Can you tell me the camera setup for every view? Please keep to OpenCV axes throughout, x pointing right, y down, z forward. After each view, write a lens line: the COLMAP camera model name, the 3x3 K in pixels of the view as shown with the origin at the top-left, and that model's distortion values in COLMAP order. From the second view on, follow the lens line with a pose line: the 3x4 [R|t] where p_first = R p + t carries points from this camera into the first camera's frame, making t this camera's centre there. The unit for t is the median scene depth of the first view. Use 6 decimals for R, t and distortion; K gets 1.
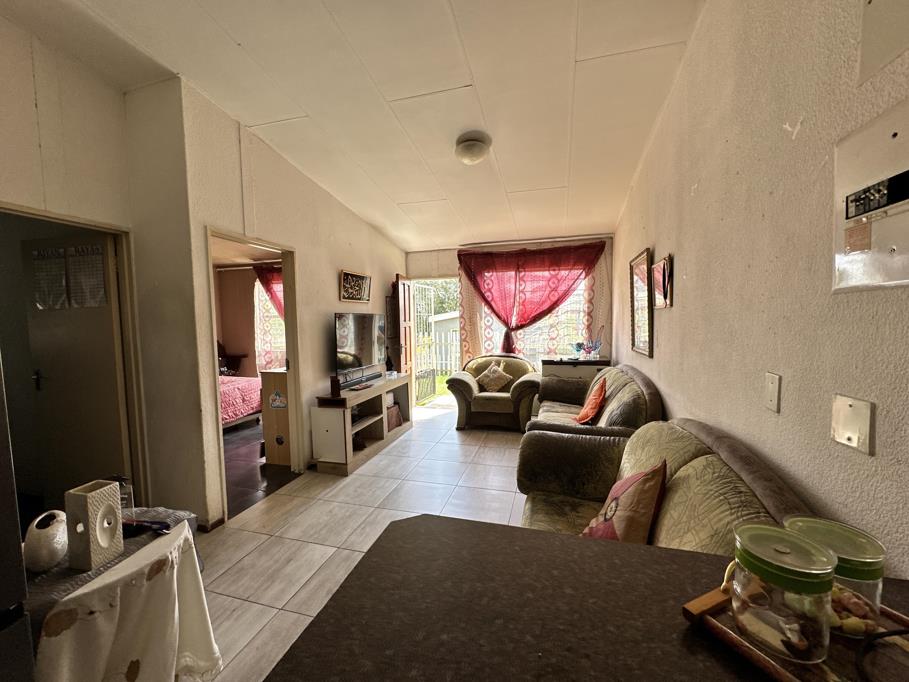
lens RADIAL K [[364.1, 0, 452.7], [0, 364.1, 337.2], [0, 0, 1]] dist [-0.003642, 0.000280]
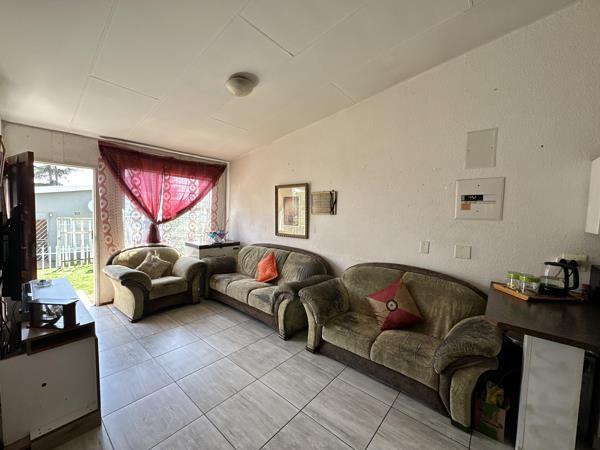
lens RADIAL K [[240.3, 0, 300.4], [0, 240.3, 224.3], [0, 0, 1]] dist [-0.003642, 0.000280]
pose [[0.418289, -0.018610, 0.908123, -0.353053], [0.010619, 0.999822, 0.015597, -0.022867], [-0.908252, 0.003120, 0.418413, 0.259936]]
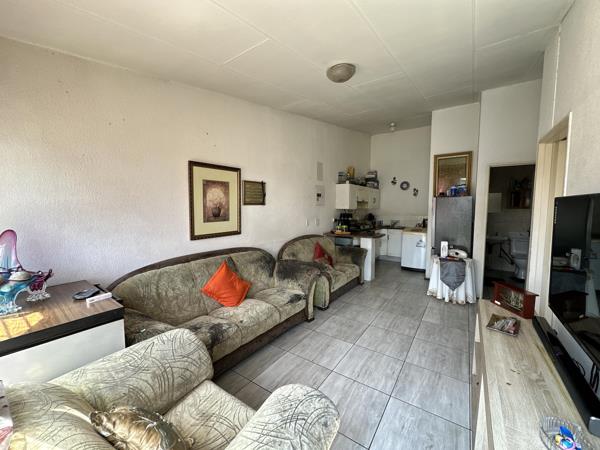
lens RADIAL K [[240.3, 0, 299.5], [0, 240.3, 223.5], [0, 0, 1]] dist [-0.003642, 0.000280]
pose [[-0.942648, -0.008361, 0.333685, -0.048897], [0.030767, 0.993254, 0.111803, -0.058403], [-0.332369, 0.115657, -0.936031, 1.051858]]
